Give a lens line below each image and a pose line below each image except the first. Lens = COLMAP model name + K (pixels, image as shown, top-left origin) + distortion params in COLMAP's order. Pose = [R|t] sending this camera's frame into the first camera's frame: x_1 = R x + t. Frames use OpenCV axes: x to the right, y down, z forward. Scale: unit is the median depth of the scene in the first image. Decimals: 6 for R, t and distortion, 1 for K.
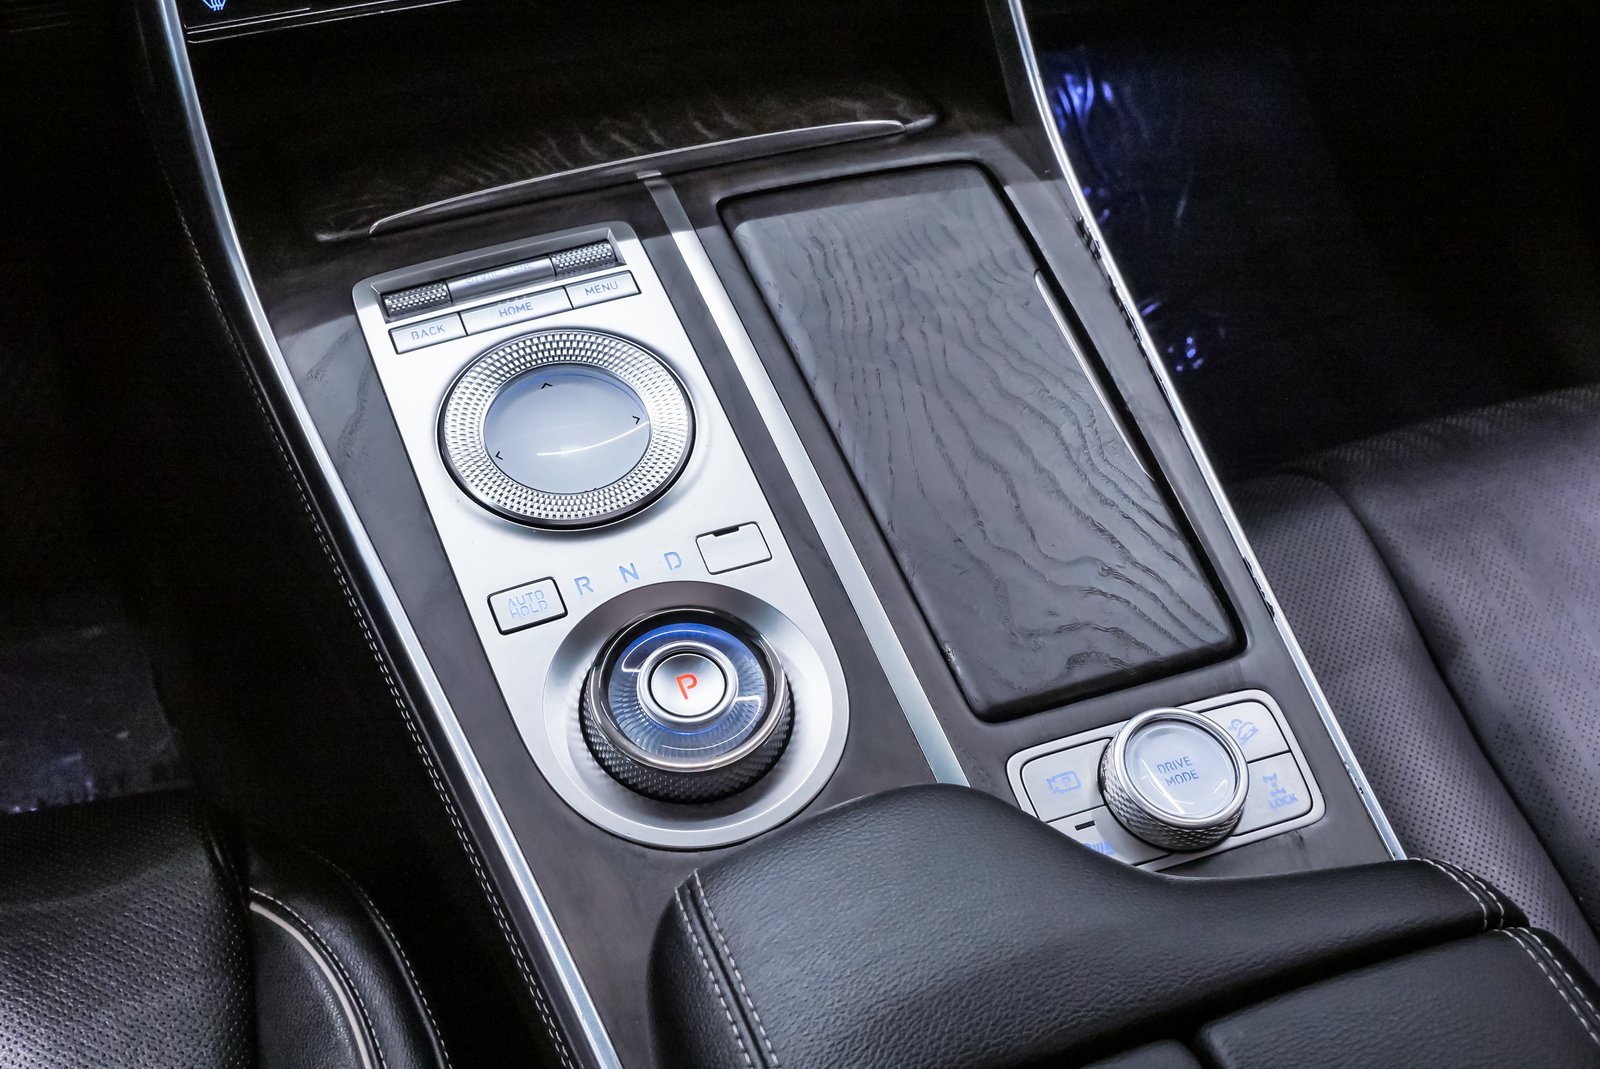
lens RADIAL K [[1893.7, 0, 800.0], [0, 1893.7, 534.5], [0, 0, 1]] dist [-0.007893, 0.003872]
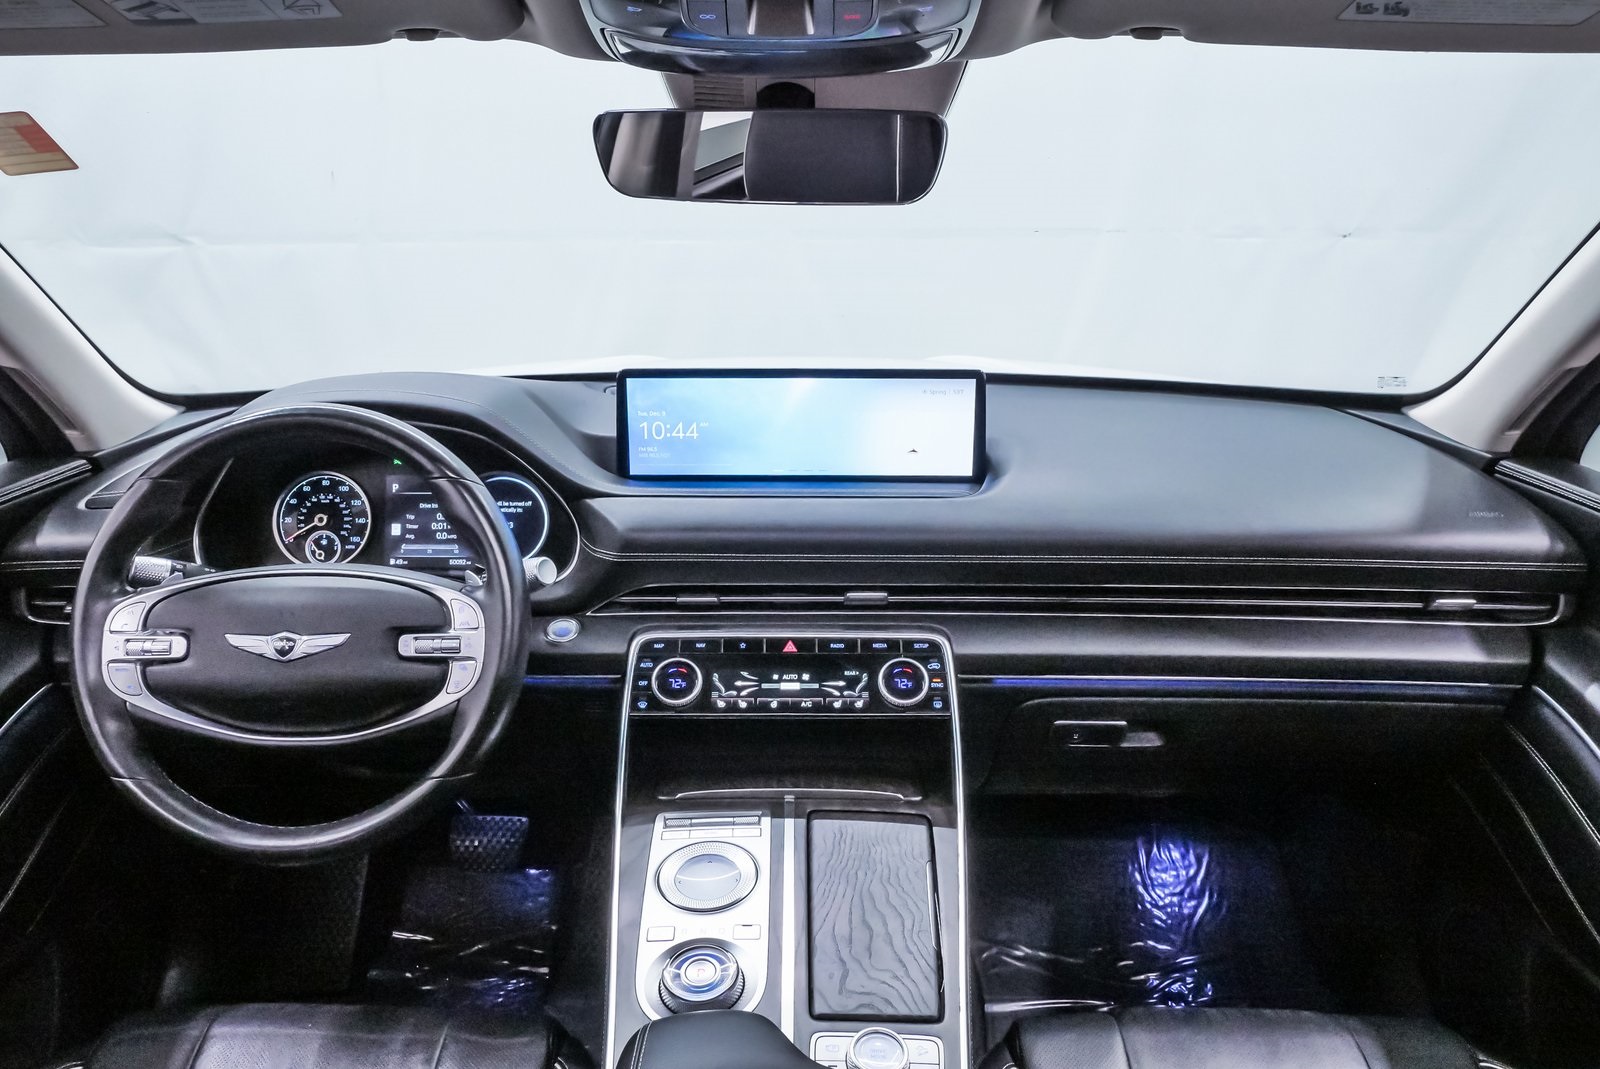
lens RADIAL K [[1151.4, 0, 791.6], [0, 1151.4, 551.2], [0, 0, 1]] dist [-0.043510, 0.002971]
pose [[0.923263, 0.075501, -0.376675, 0.497433], [-0.243079, 0.874073, -0.420607, 0.171456], [0.297485, 0.479892, 0.825352, -0.419453]]
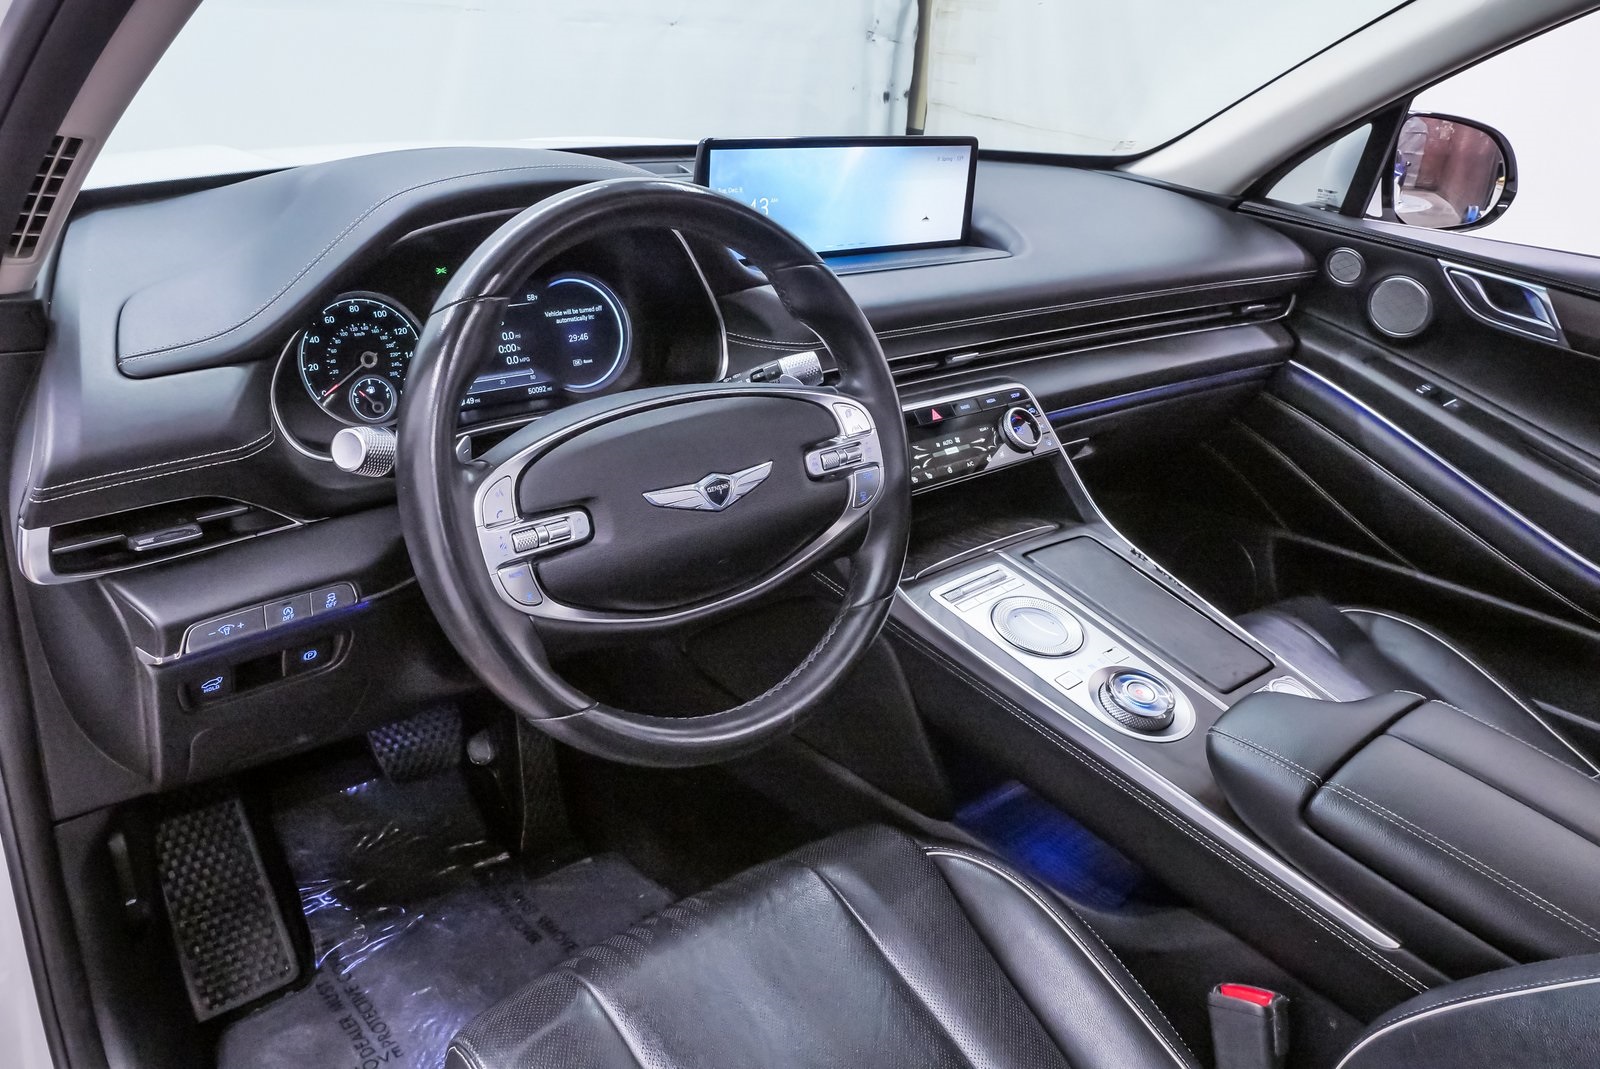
lens RADIAL K [[1137.3, 0, 764.8], [0, 1137.3, 533.1], [0, 0, 1]] dist [-0.035182, 0.000848]
pose [[0.955380, -0.102547, 0.277009, -0.876502], [0.187005, 0.935912, -0.298494, 0.215091], [-0.228646, 0.336977, 0.913328, -0.405577]]
